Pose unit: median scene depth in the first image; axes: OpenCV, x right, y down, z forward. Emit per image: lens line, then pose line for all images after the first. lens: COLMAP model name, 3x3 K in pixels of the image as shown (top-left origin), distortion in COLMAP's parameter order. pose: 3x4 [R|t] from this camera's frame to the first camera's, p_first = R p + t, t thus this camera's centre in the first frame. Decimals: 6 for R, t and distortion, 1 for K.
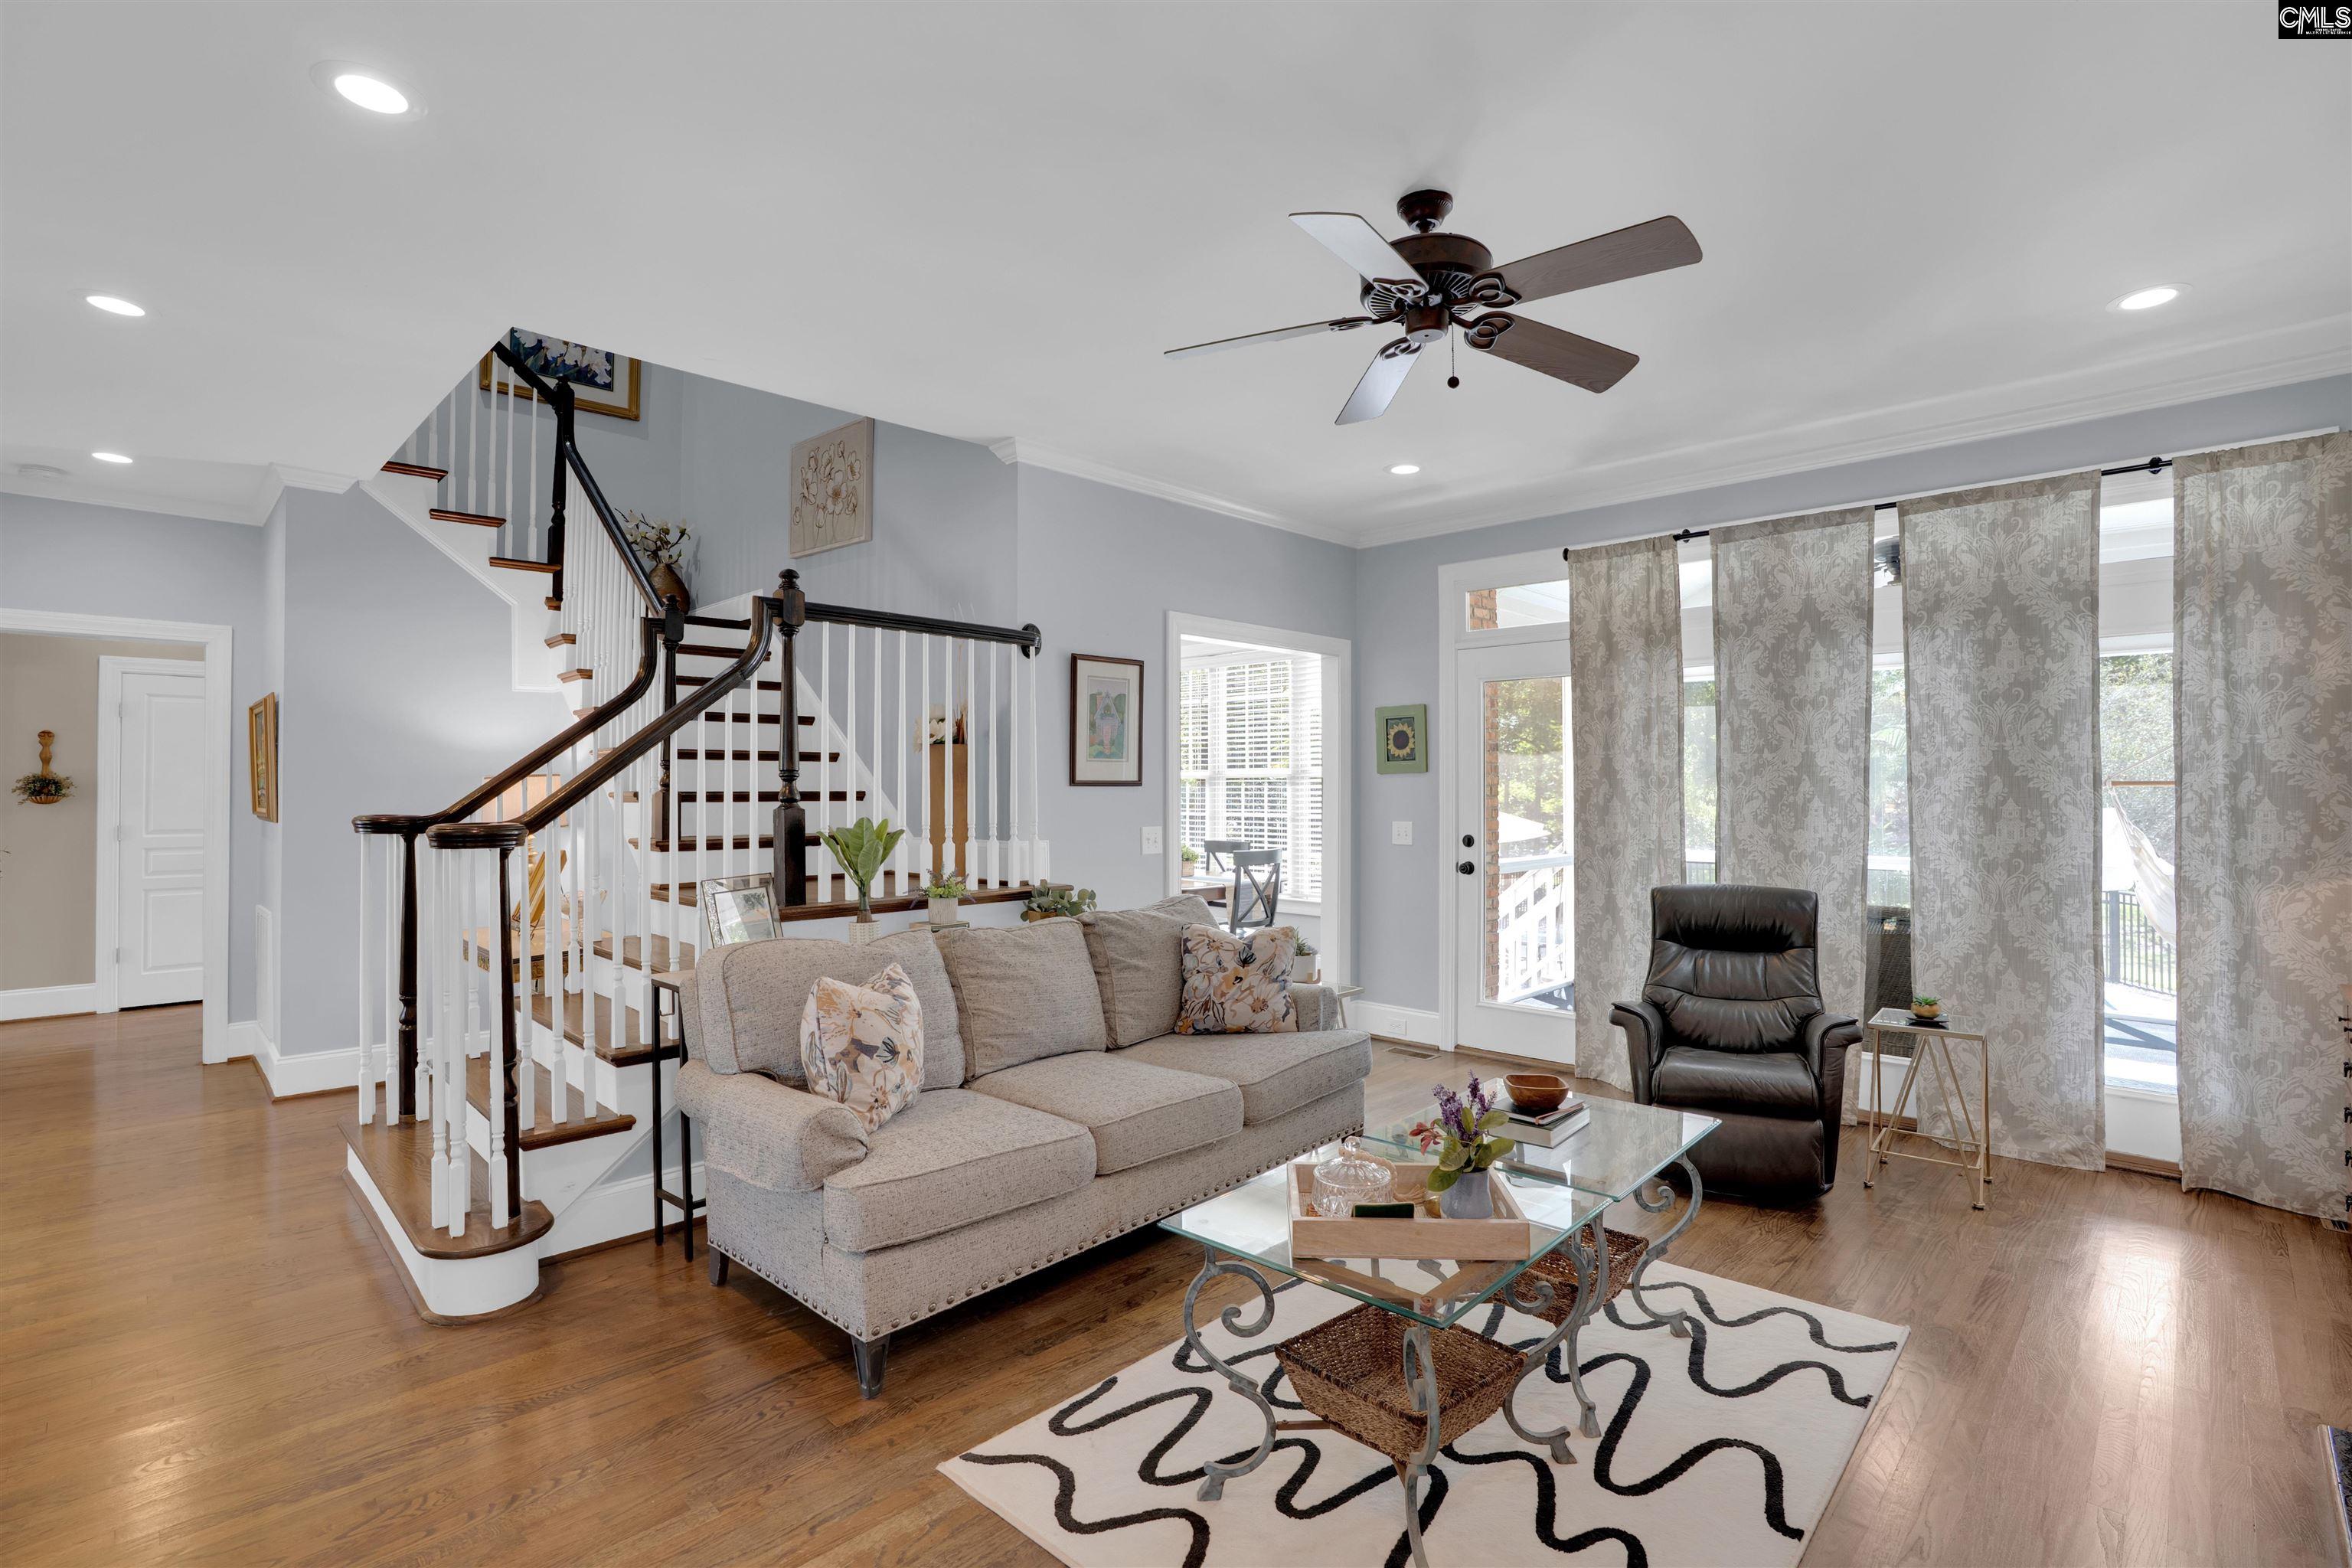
lens RADIAL K [[1100.2, 0, 1187.5], [0, 1100.2, 774.3], [0, 0, 1]] dist [-0.005676, -0.000305]
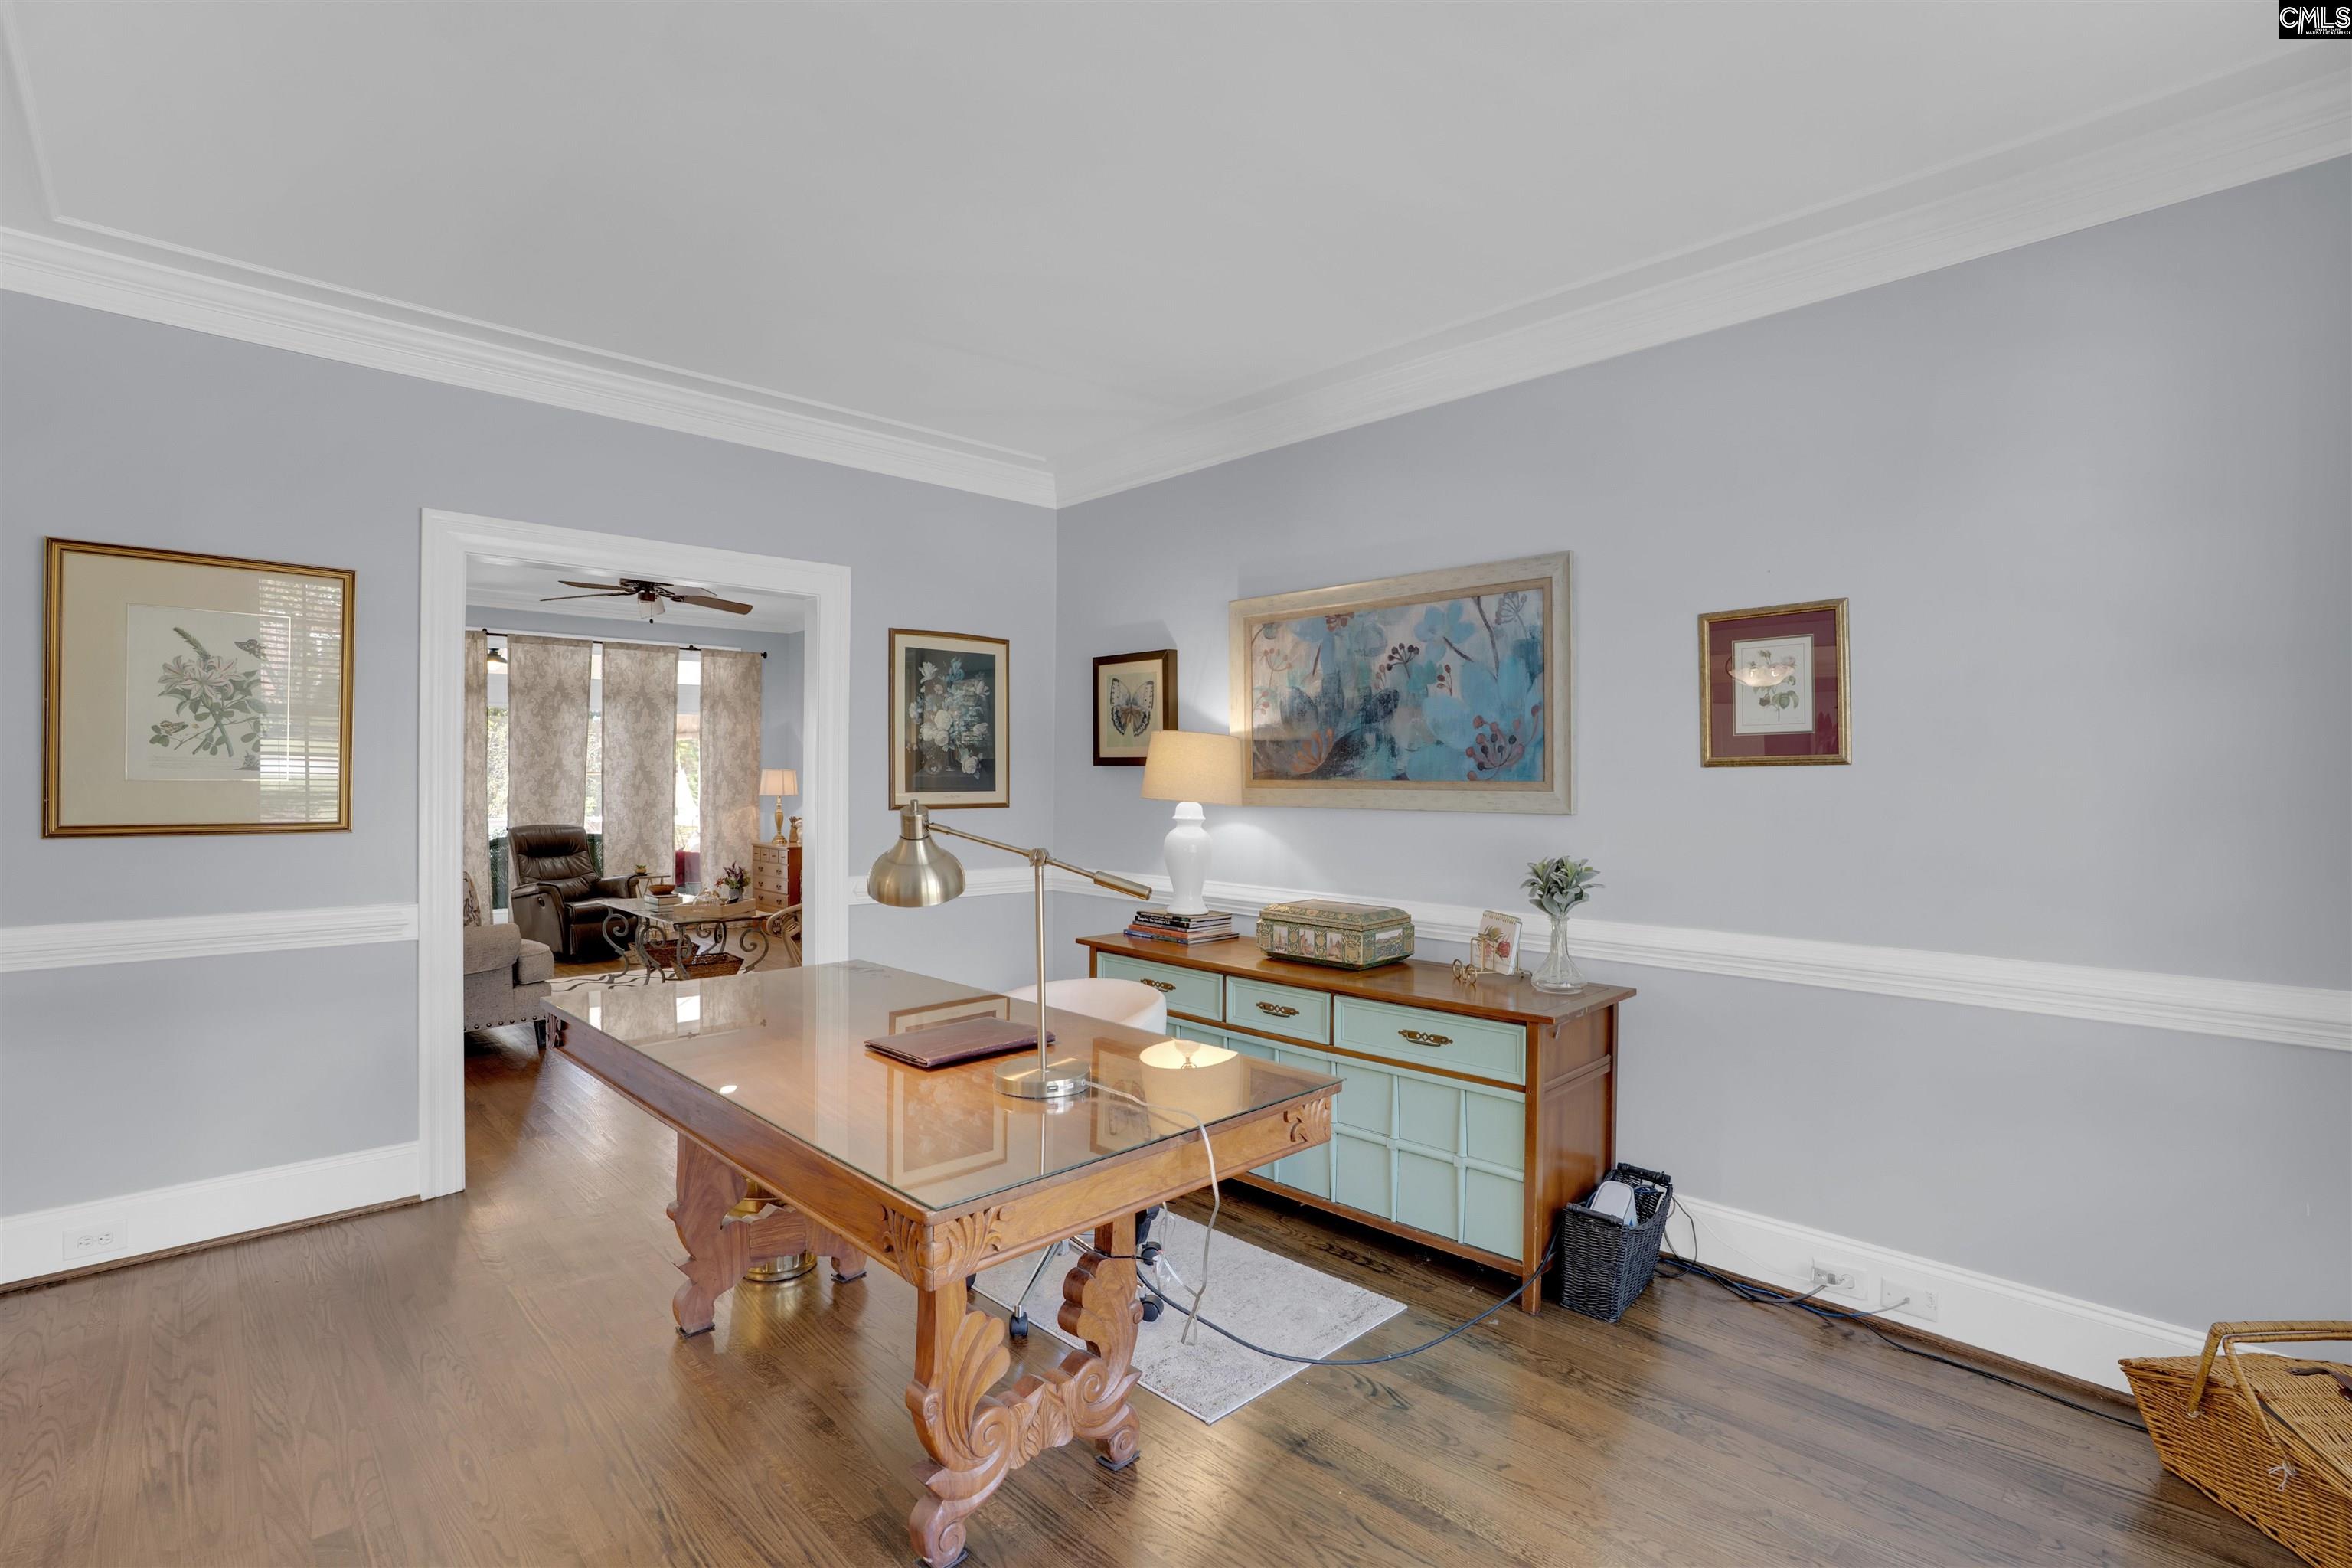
lens RADIAL K [[1100.2, 0, 1184.2], [0, 1100.2, 778.2], [0, 0, 1]] dist [-0.005676, -0.000305]
pose [[0.067175, 0.001914, 0.997739, -1.465757], [-0.016809, 0.999858, -0.000787, -0.000144], [-0.997600, -0.016718, 0.067198, -0.288527]]
